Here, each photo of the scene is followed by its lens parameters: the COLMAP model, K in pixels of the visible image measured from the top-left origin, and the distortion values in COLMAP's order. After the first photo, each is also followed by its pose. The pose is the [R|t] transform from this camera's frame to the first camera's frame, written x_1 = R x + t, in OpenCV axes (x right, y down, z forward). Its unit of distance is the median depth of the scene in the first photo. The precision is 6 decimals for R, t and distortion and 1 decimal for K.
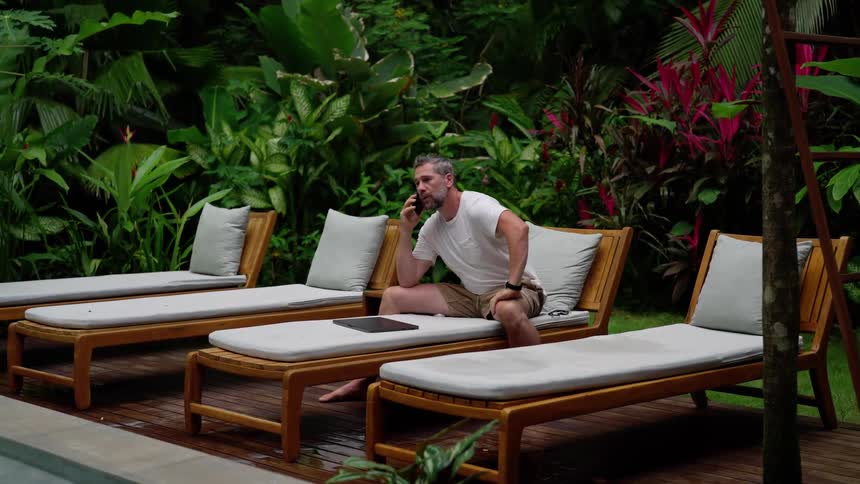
lens RADIAL K [[1340.8, 0, 432.8], [0, 1340.8, 241.9], [0, 0, 1]] dist [0.003775, -0.059967]
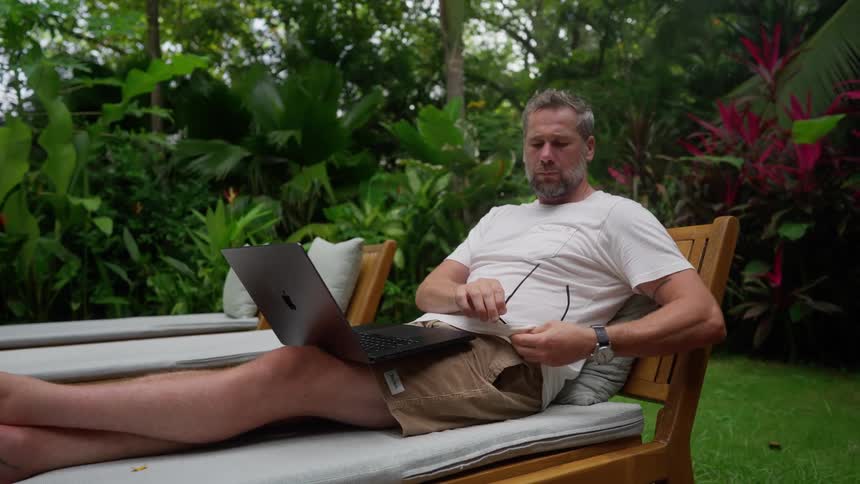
lens RADIAL K [[640.0, 0, 431.4], [0, 640.0, 242.5], [0, 0, 1]] dist [0.003267, 0.001216]
pose [[0.974389, -0.026772, -0.223269, 0.058554], [0.006717, 0.995910, -0.090104, 0.010621], [0.224768, 0.086297, 0.970583, 0.467390]]
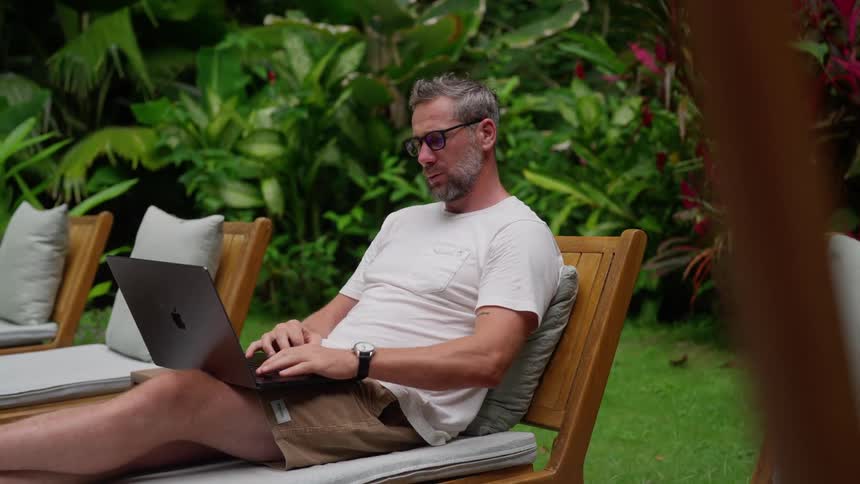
lens RADIAL K [[1340.0, 0, 460.5], [0, 1340.0, 242.6], [0, 0, 1]] dist [-0.008782, -0.021482]
pose [[0.989827, -0.027116, -0.139669, 0.092064], [0.027694, 0.999614, 0.002192, -0.005480], [0.139556, -0.006038, 0.990196, 0.349662]]
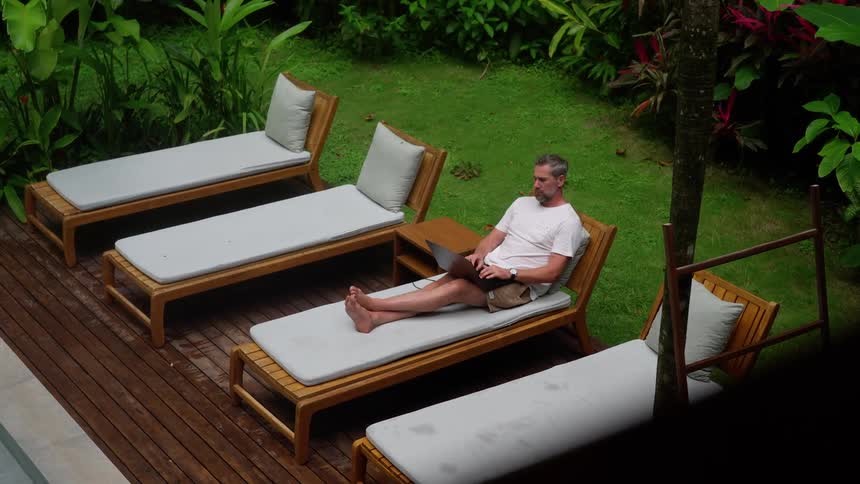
lens RADIAL K [[1340.8, 0, 432.8], [0, 1340.8, 241.9], [0, 0, 1]] dist [0.003775, -0.059967]
pose [[0.992178, 0.081695, -0.094391, 0.062064], [-0.043427, 0.934776, 0.352574, -0.245401], [0.117038, -0.345717, 0.931011, -0.065111]]
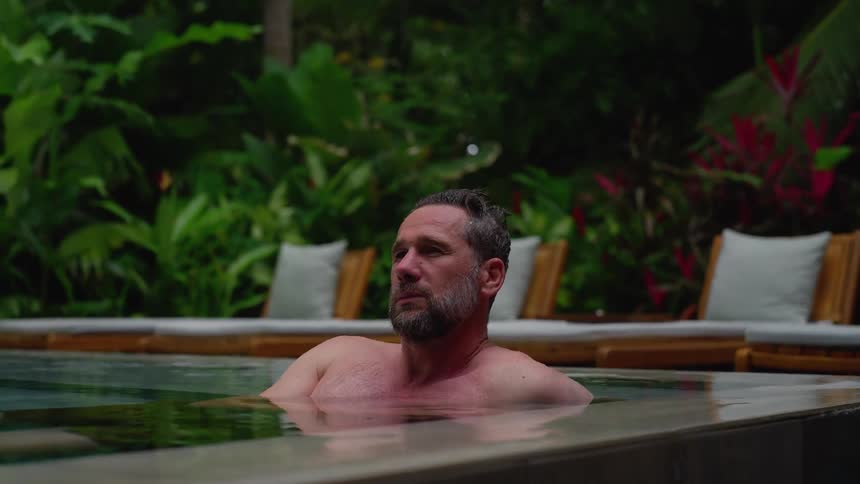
lens RADIAL K [[1340.8, 0, 432.8], [0, 1340.8, 241.9], [0, 0, 1]] dist [0.003775, -0.059967]
pose [[0.992439, 0.012682, 0.122086, -0.147553], [0.002096, 0.992752, -0.120164, 0.061889], [-0.122725, 0.119512, 0.985219, 0.102470]]
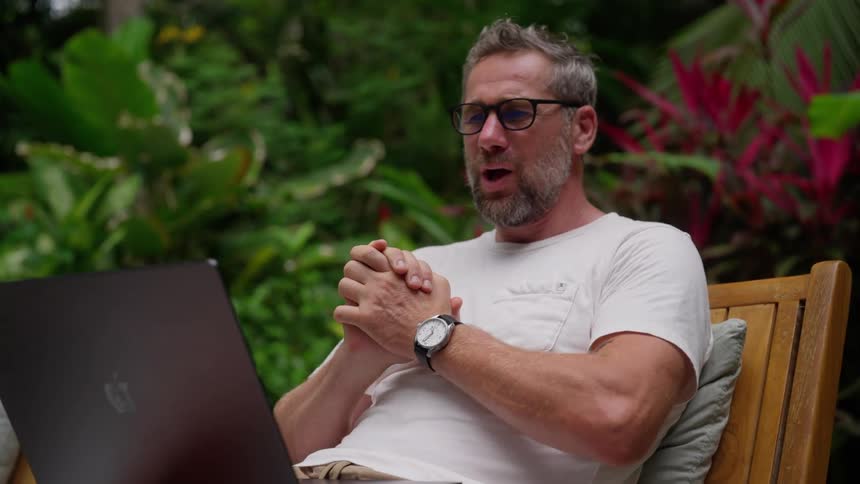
lens RADIAL K [[1340.8, 0, 432.8], [0, 1340.8, 241.9], [0, 0, 1]] dist [0.003775, -0.059967]
pose [[0.997251, -0.033352, 0.066161, 0.030689], [0.042626, 0.988640, -0.144134, 0.012300], [-0.060603, 0.146558, 0.987344, 0.455373]]
